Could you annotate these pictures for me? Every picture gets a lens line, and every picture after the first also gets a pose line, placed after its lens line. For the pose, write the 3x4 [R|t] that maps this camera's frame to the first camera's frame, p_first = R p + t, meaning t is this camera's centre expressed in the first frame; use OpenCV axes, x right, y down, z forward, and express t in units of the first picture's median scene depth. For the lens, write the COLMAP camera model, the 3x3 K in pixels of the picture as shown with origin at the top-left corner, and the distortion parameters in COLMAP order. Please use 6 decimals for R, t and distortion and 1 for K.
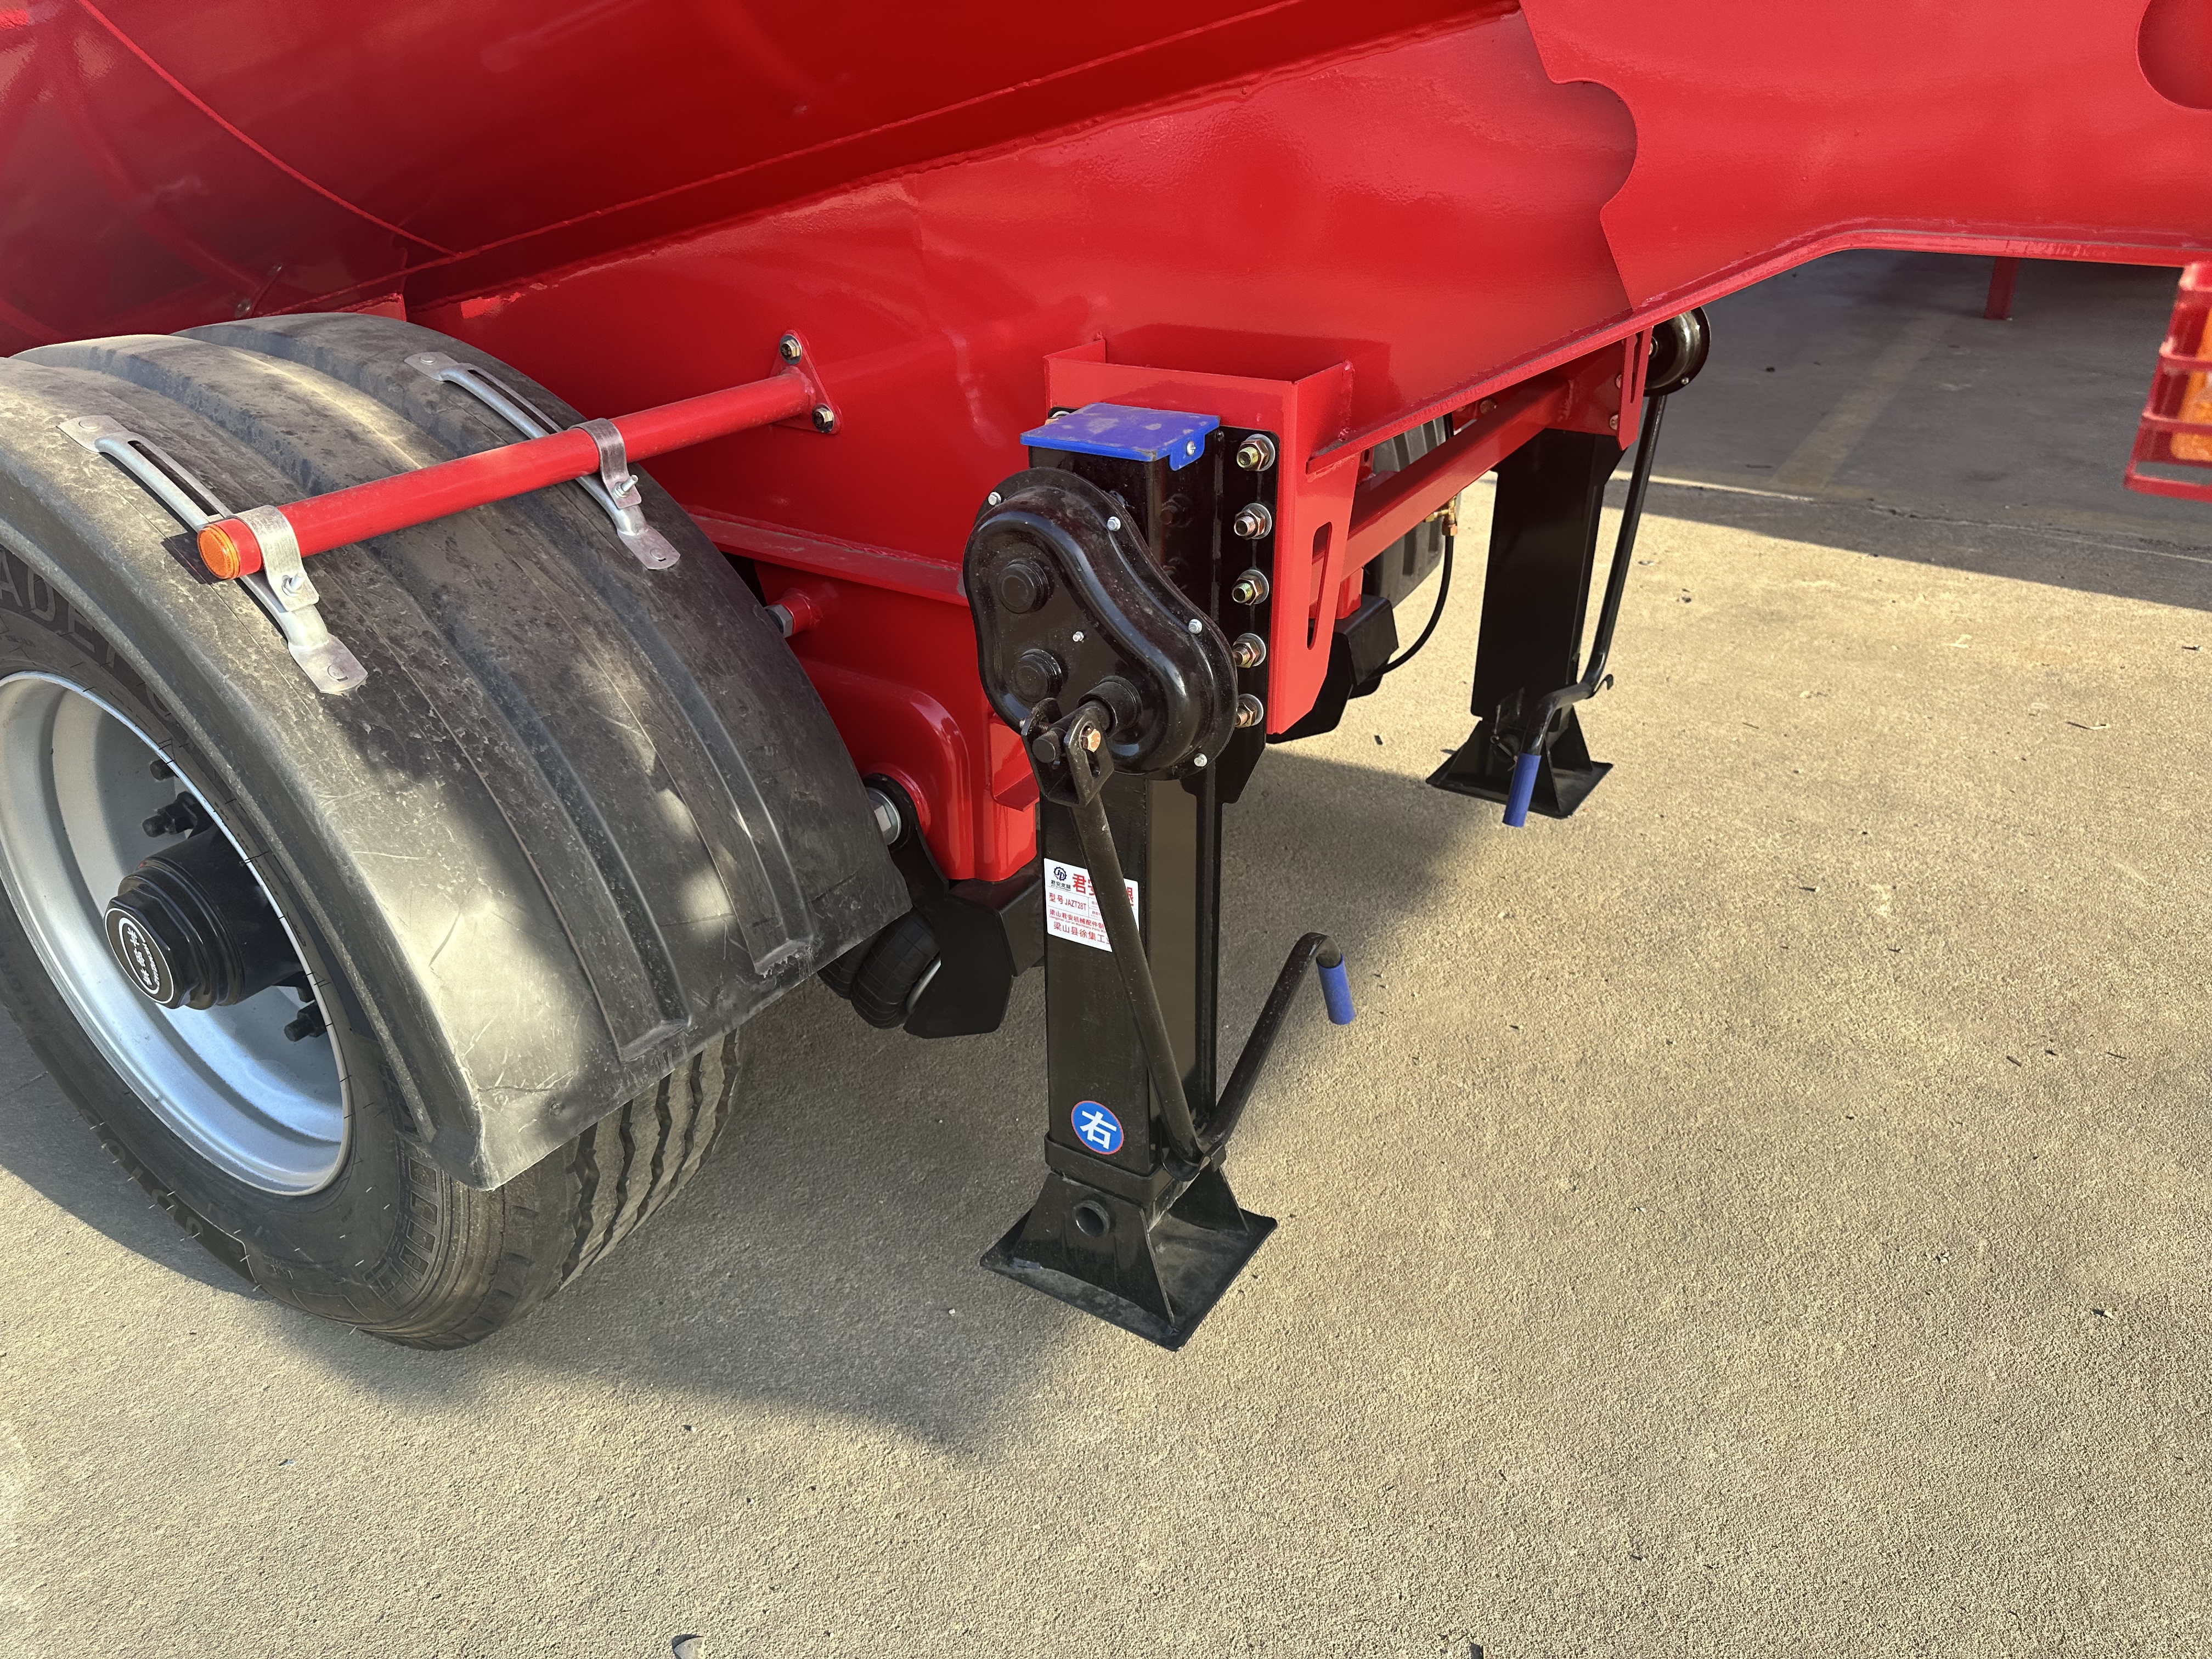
lens RADIAL K [[1605.0, 0, 1106.0], [0, 1605.0, 829.5], [0, 0, 1]] dist [-0.000090, -0.003961]
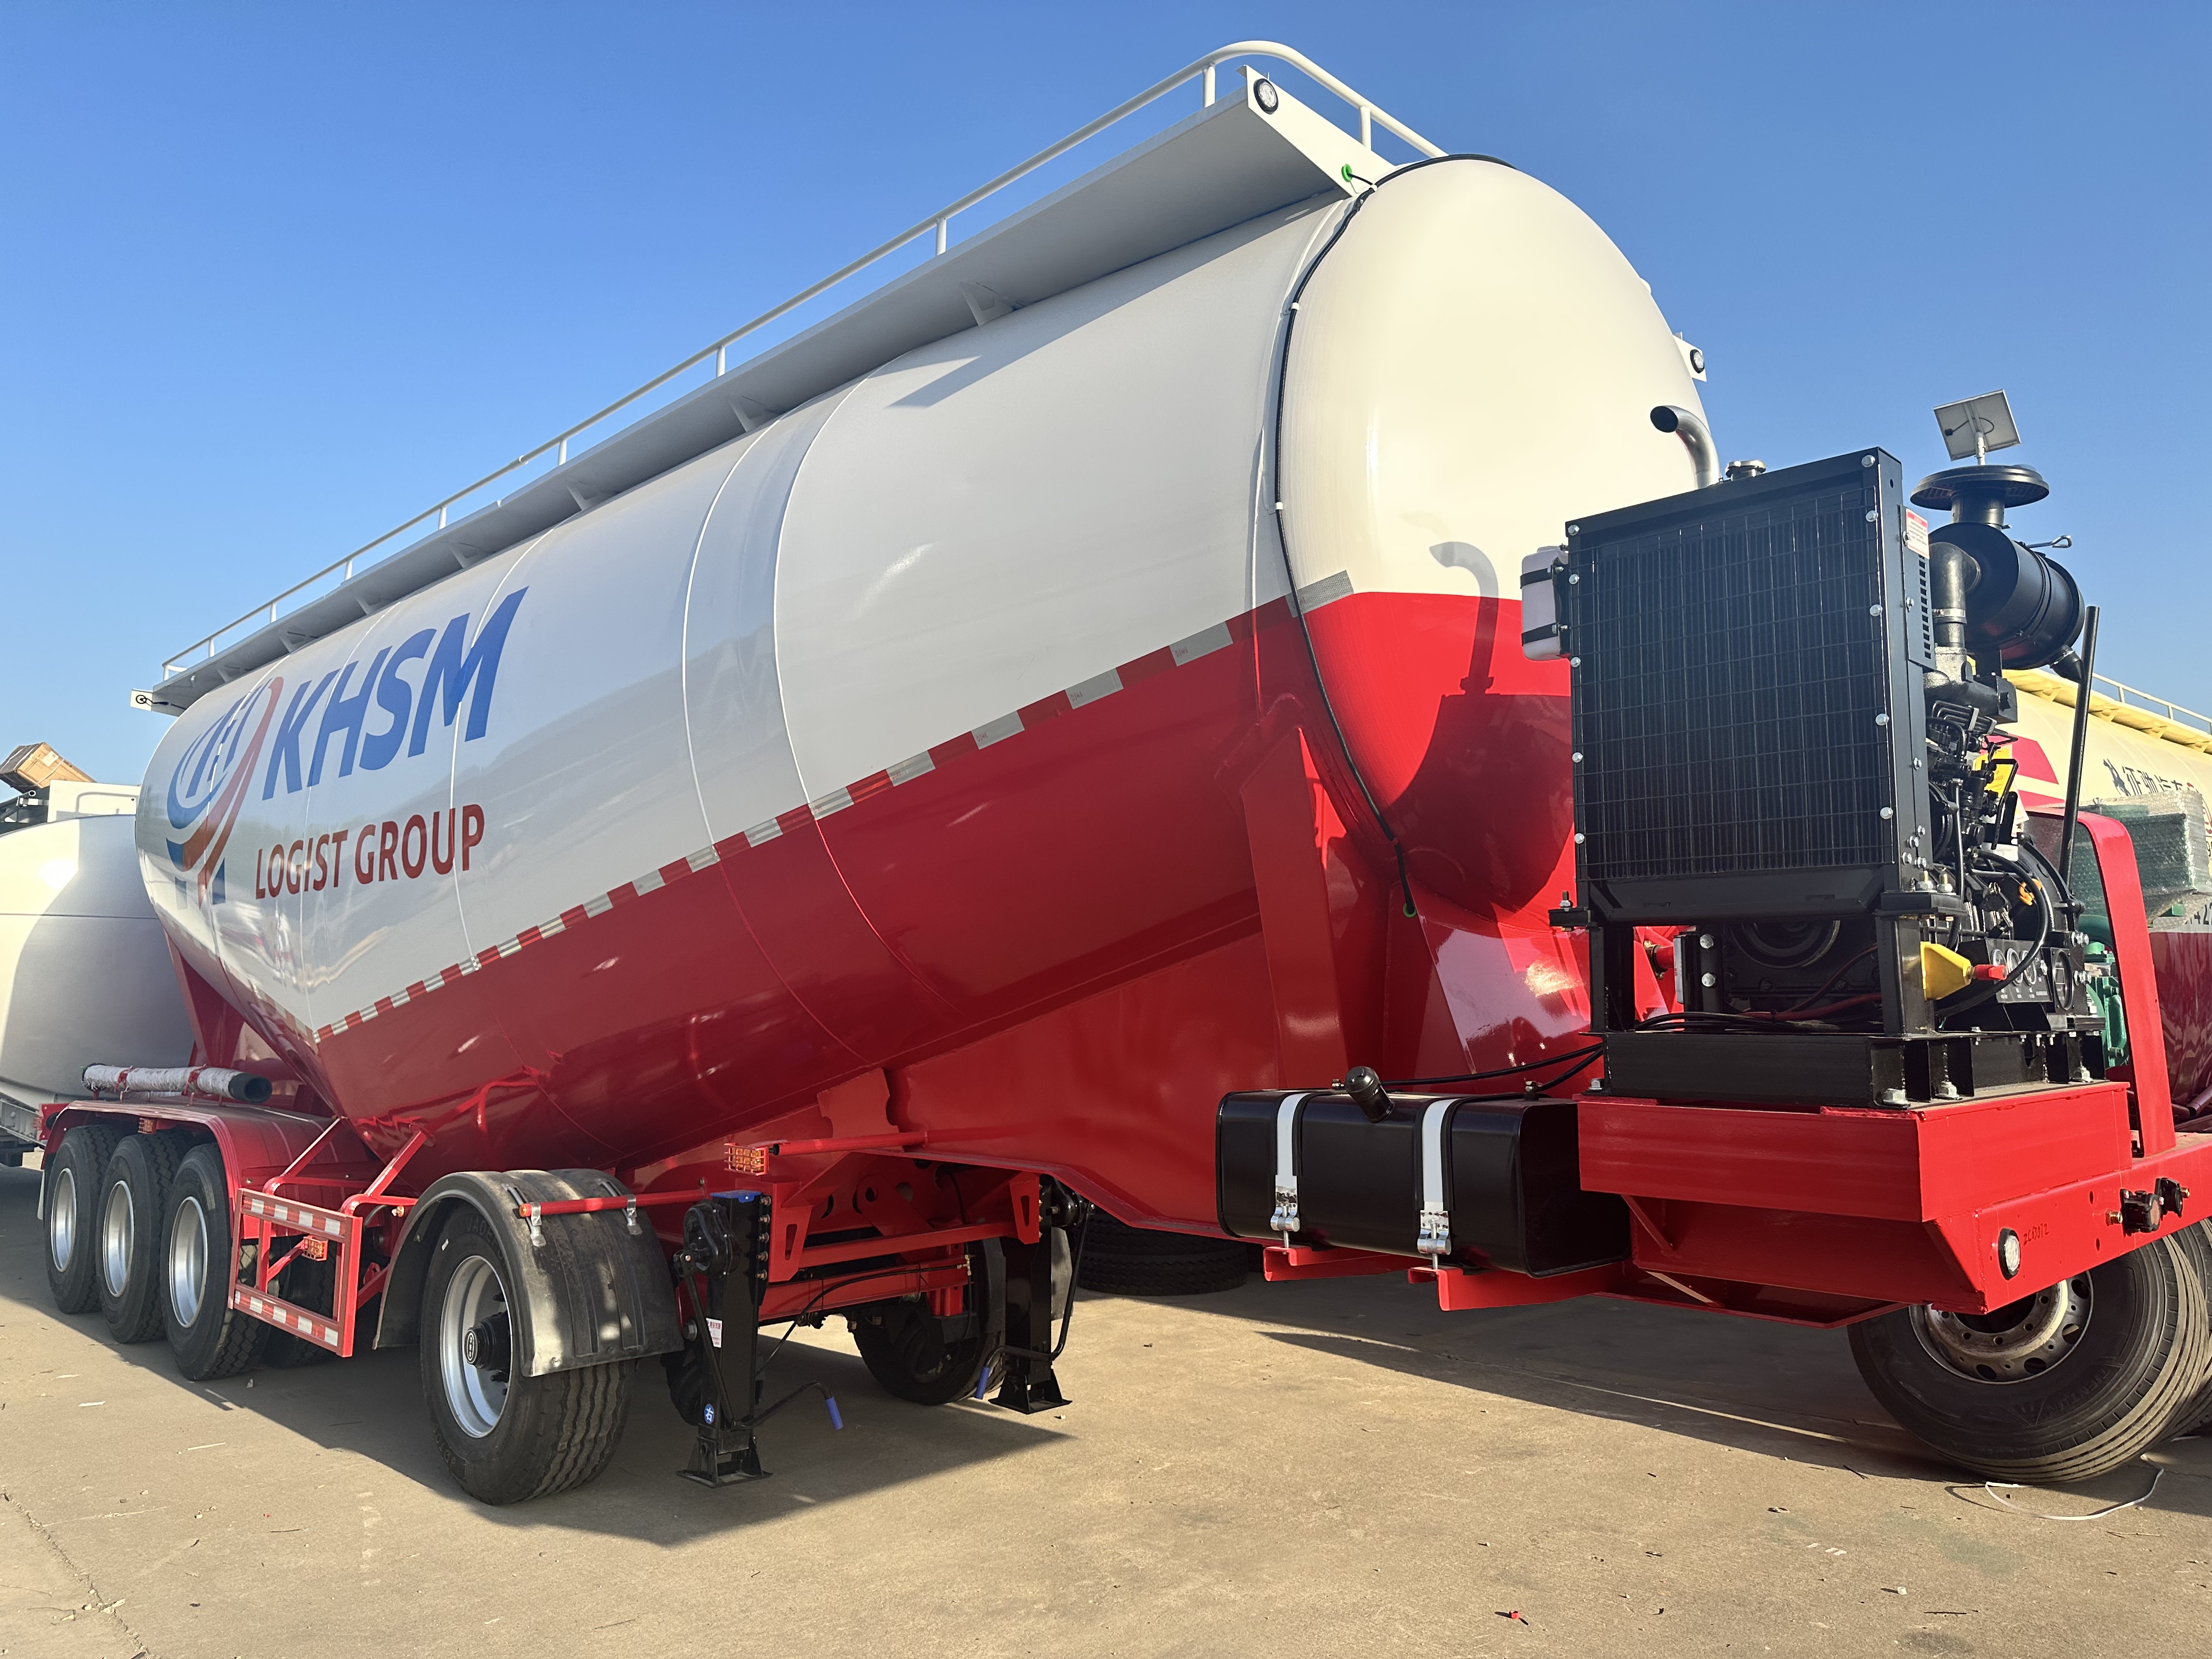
lens RADIAL K [[1605.0, 0, 1106.0], [0, 1605.0, 829.5], [0, 0, 1]] dist [-0.000090, -0.003961]
pose [[0.964427, -0.019544, -0.263626, 1.828235], [-0.135238, 0.820402, -0.555563, 1.016787], [0.227138, 0.571452, 0.788575, -2.259199]]
